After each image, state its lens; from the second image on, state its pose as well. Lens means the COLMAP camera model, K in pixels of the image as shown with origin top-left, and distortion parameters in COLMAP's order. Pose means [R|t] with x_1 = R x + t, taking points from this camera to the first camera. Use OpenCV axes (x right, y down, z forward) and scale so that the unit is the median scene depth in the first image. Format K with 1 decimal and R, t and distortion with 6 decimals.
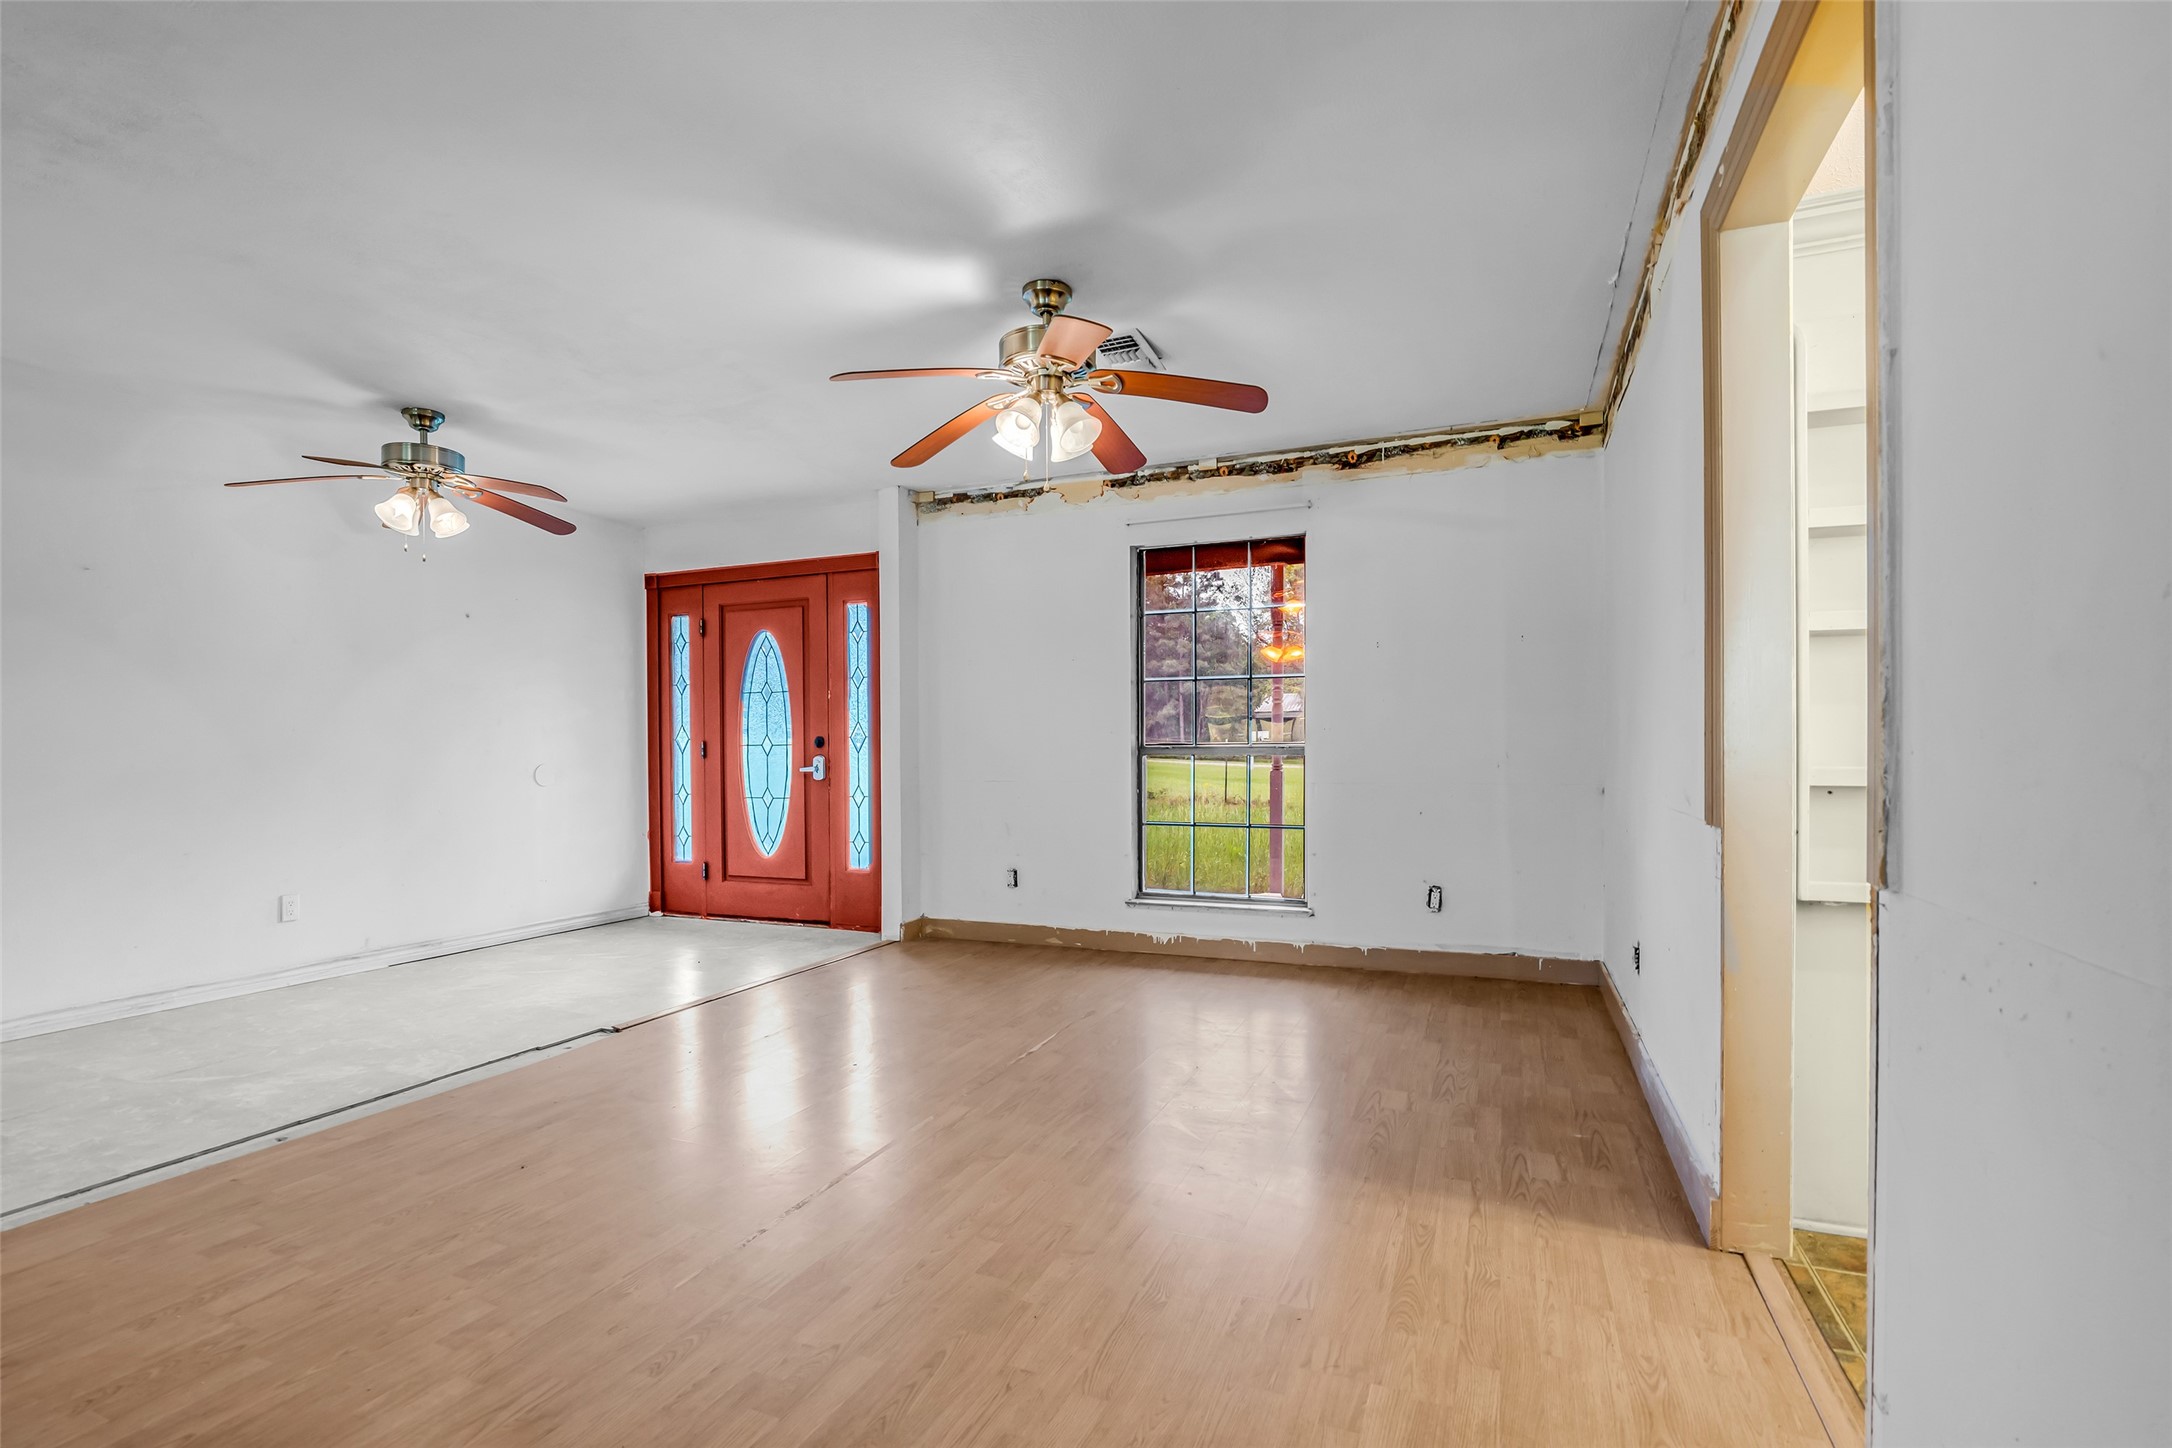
lens RADIAL K [[998.3, 0, 1081.8], [0, 998.3, 754.0], [0, 0, 1]] dist [-0.011342, 0.000222]
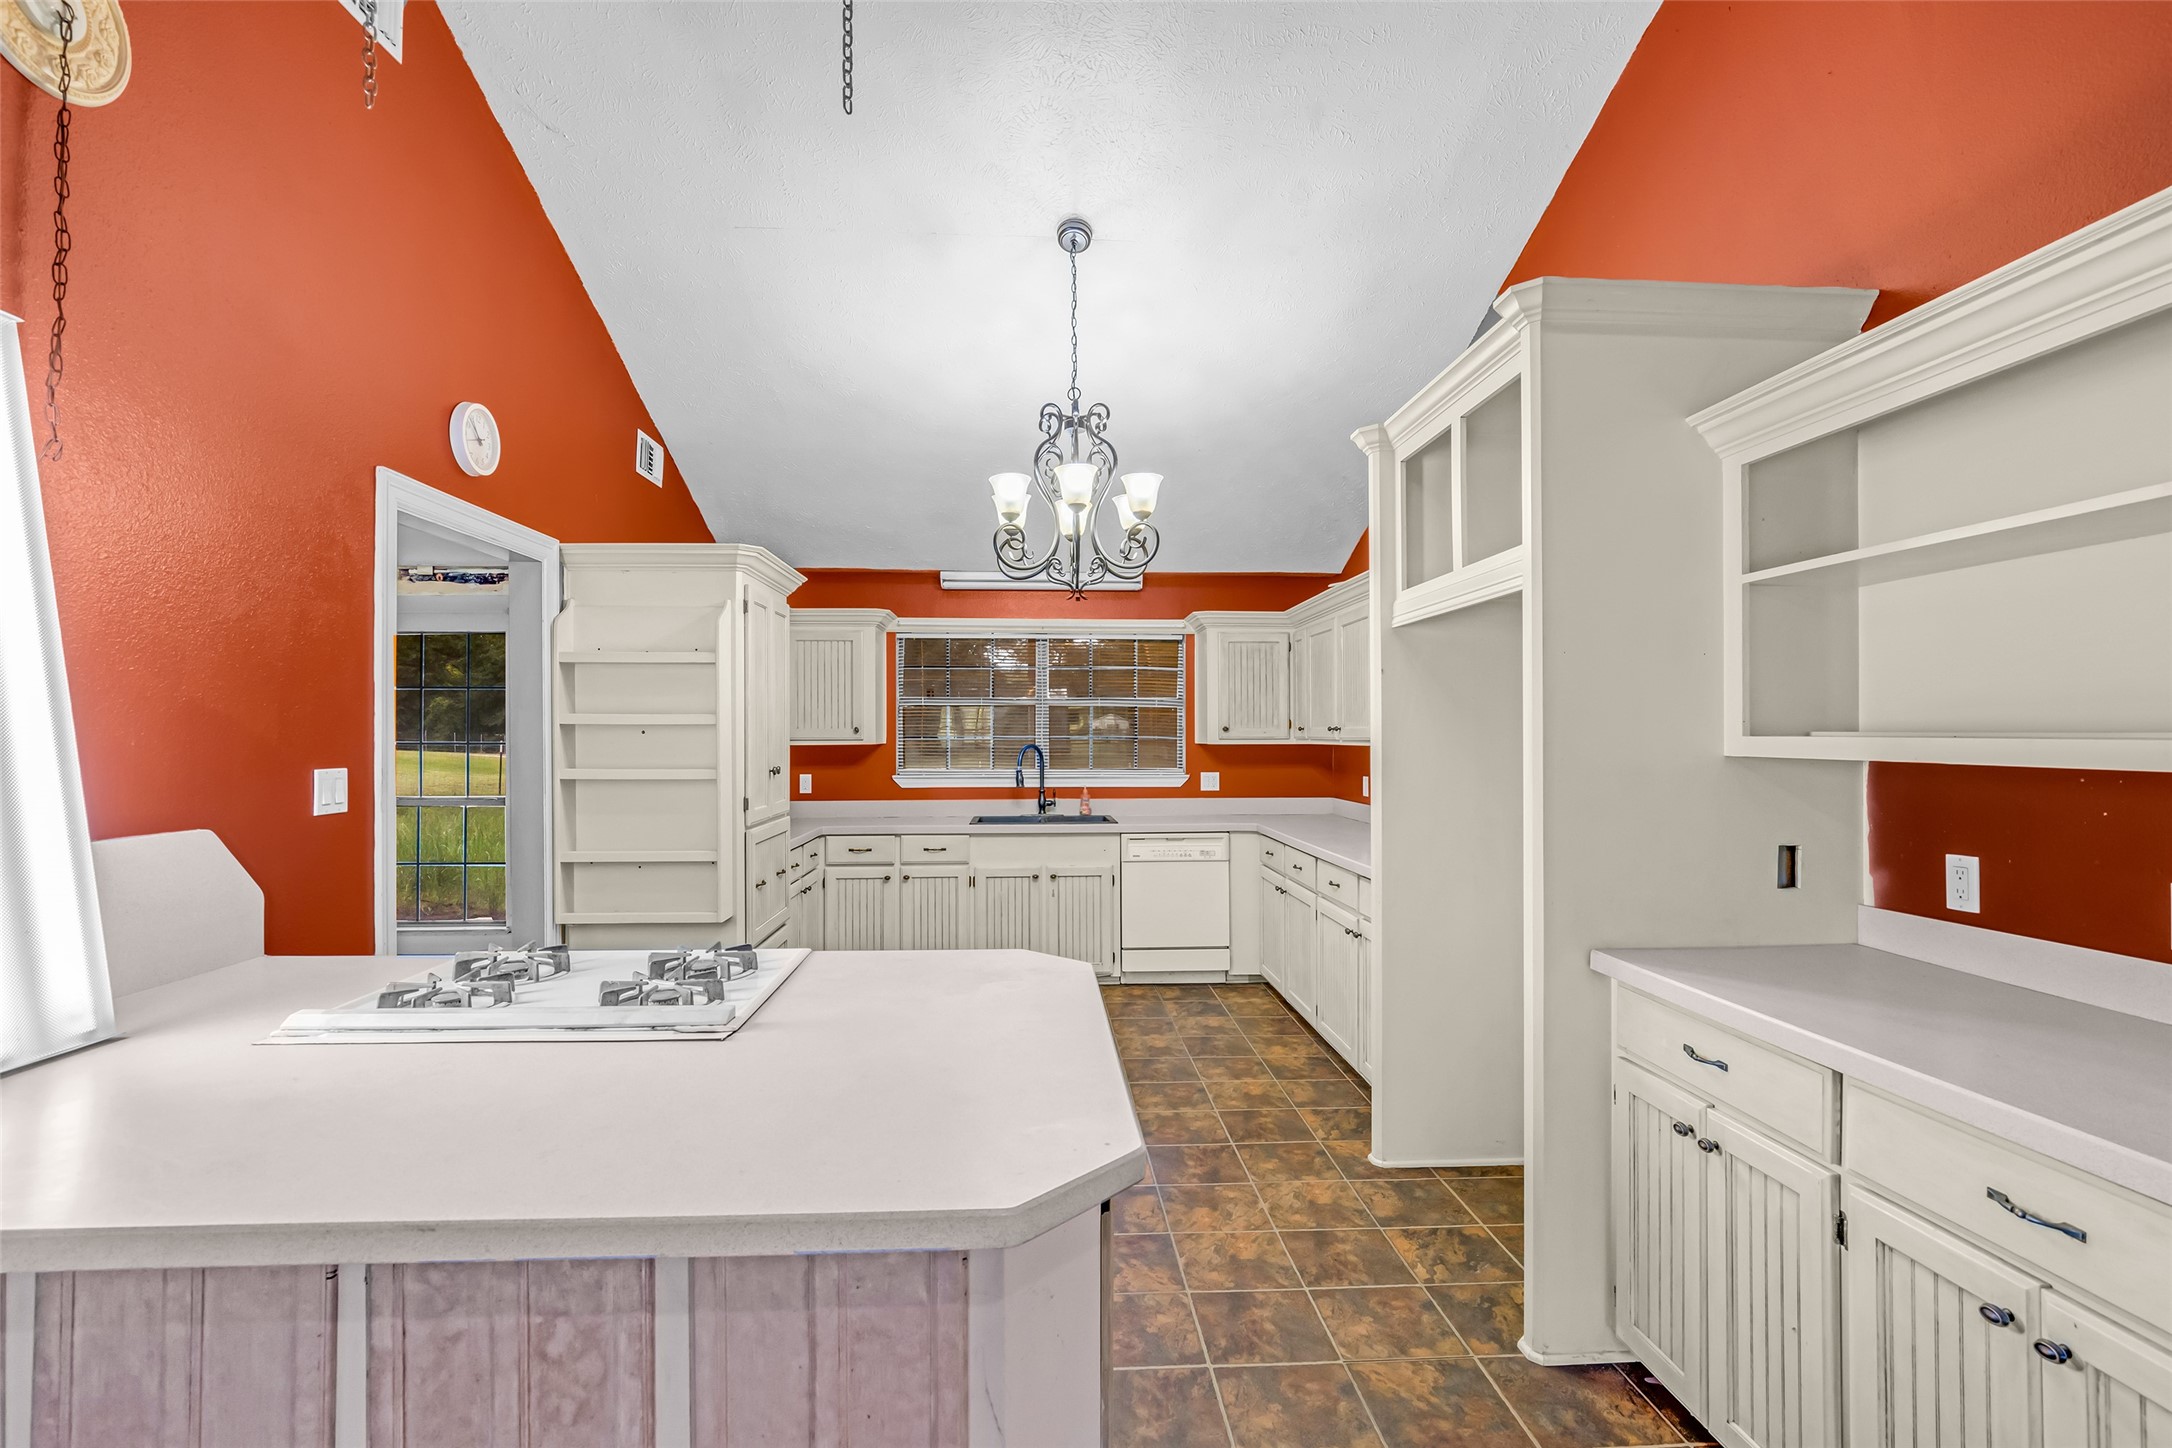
lens RADIAL K [[1008.9, 0, 1078.0], [0, 1008.9, 725.4], [0, 0, 1]] dist [-0.015442, 0.000002]
pose [[0.901270, 0.009437, 0.433156, 0.298662], [-0.001019, 0.999806, -0.019662, -0.071307], [-0.433257, 0.017279, 0.901105, -0.429118]]
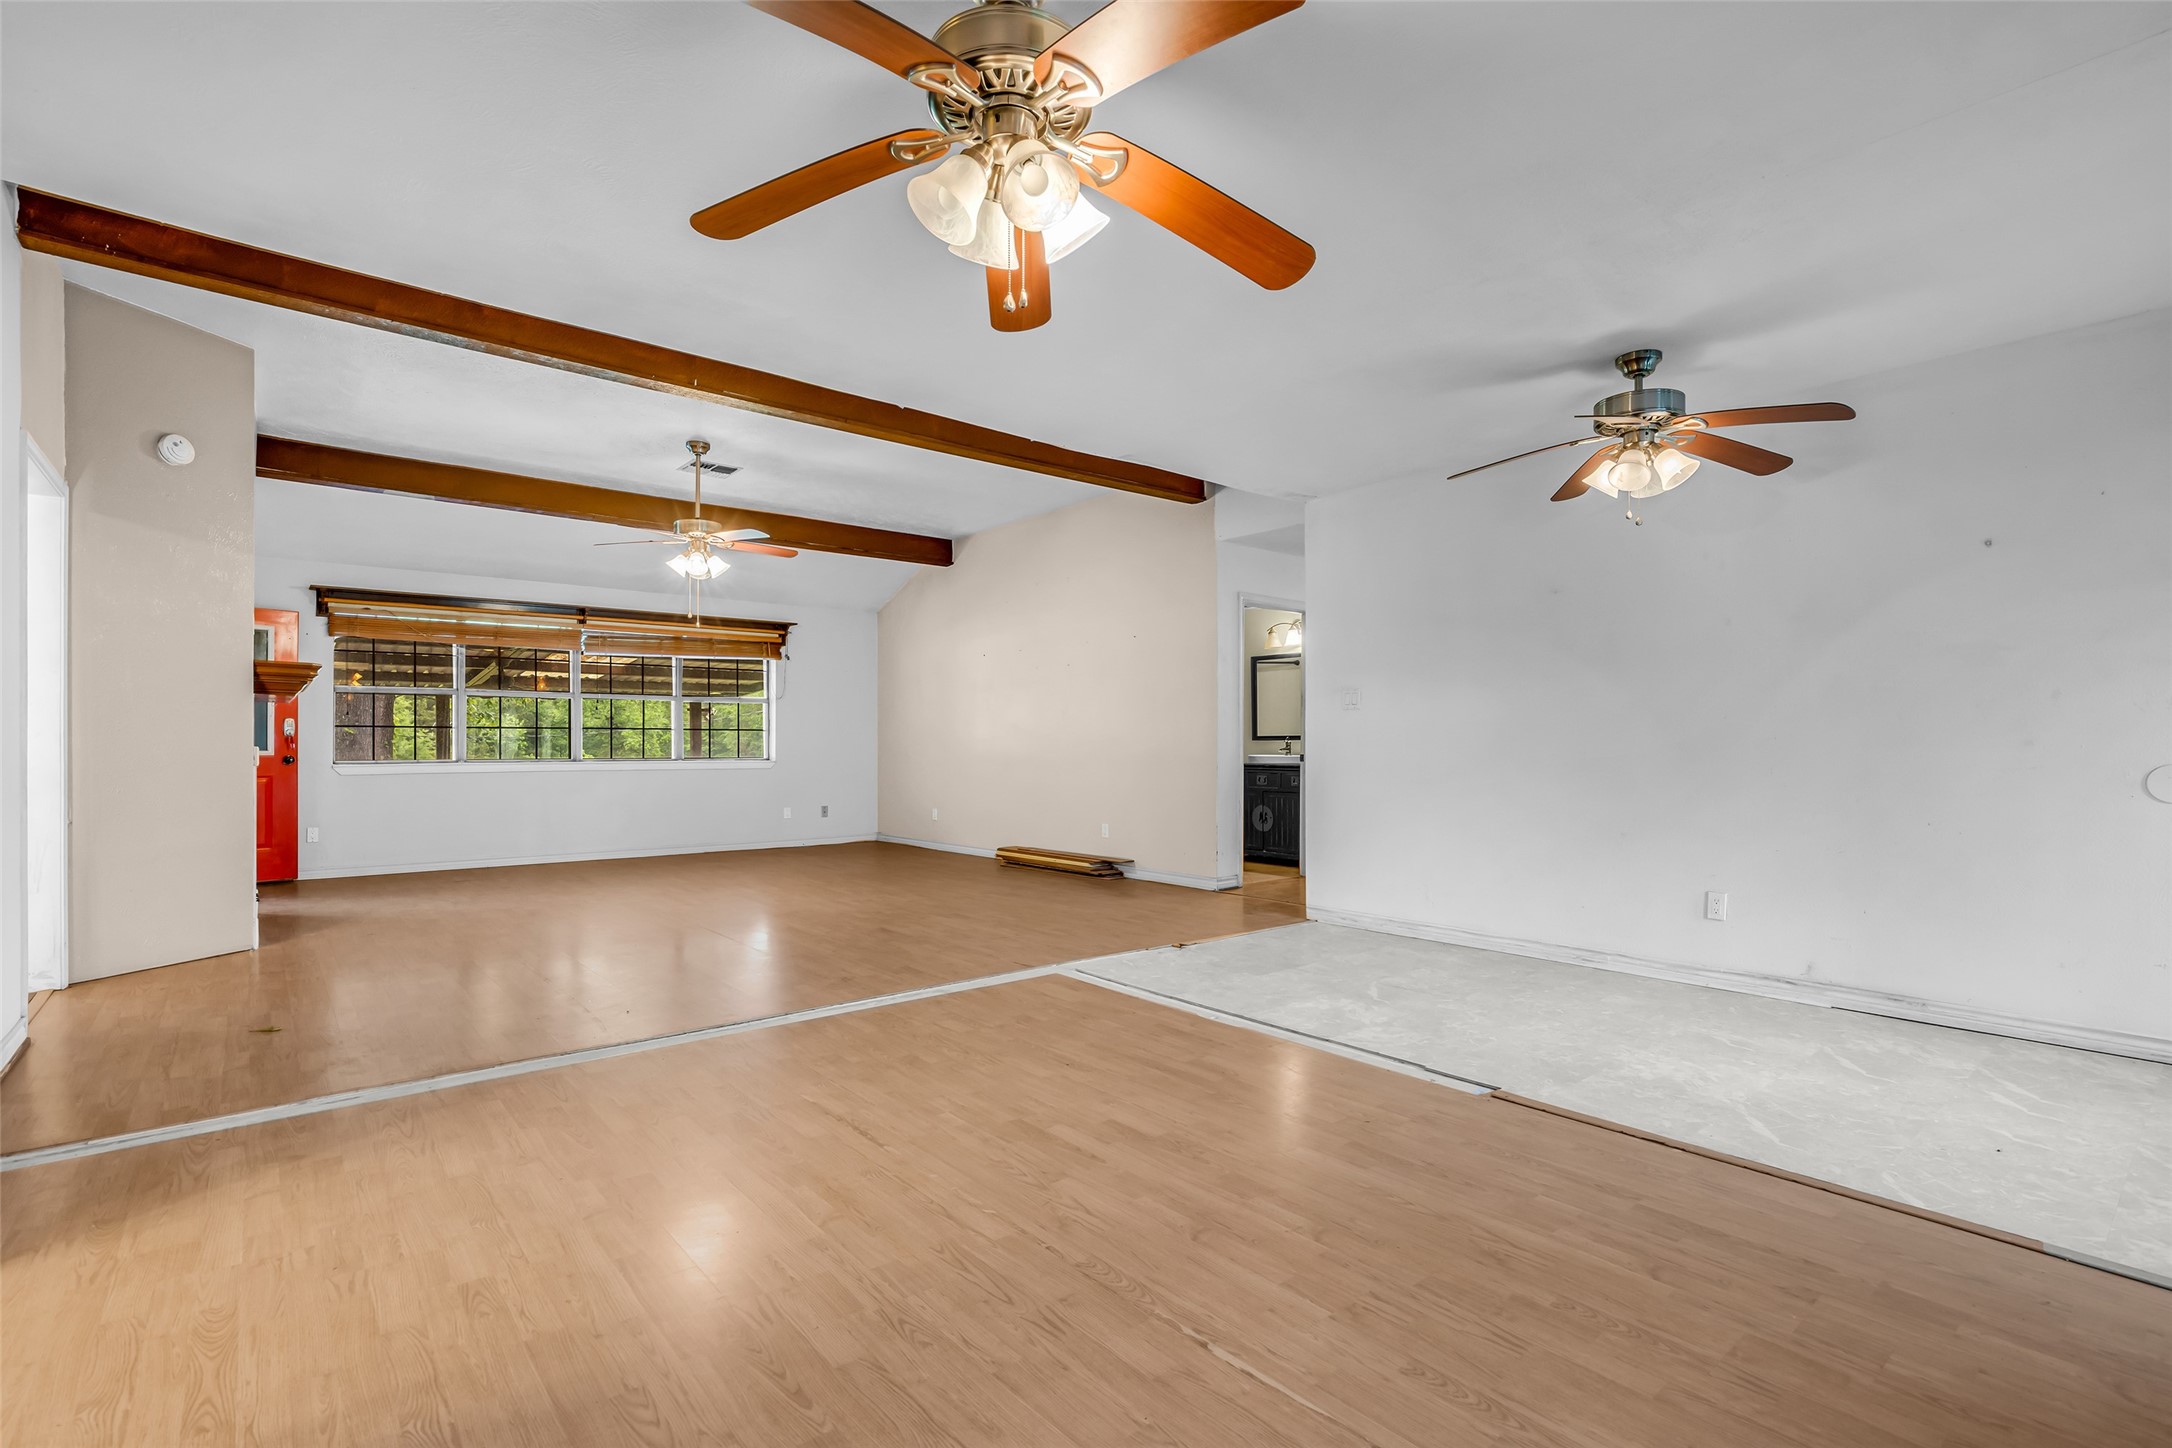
lens RADIAL K [[993.4, 0, 1071.2], [0, 993.4, 756.5], [0, 0, 1]] dist [-0.018080, 0.007215]
pose [[-0.463351, 0.019766, -0.885954, 0.270368], [-0.000727, 0.999742, 0.022684, -0.006747], [0.886175, 0.011155, -0.463217, 0.756810]]
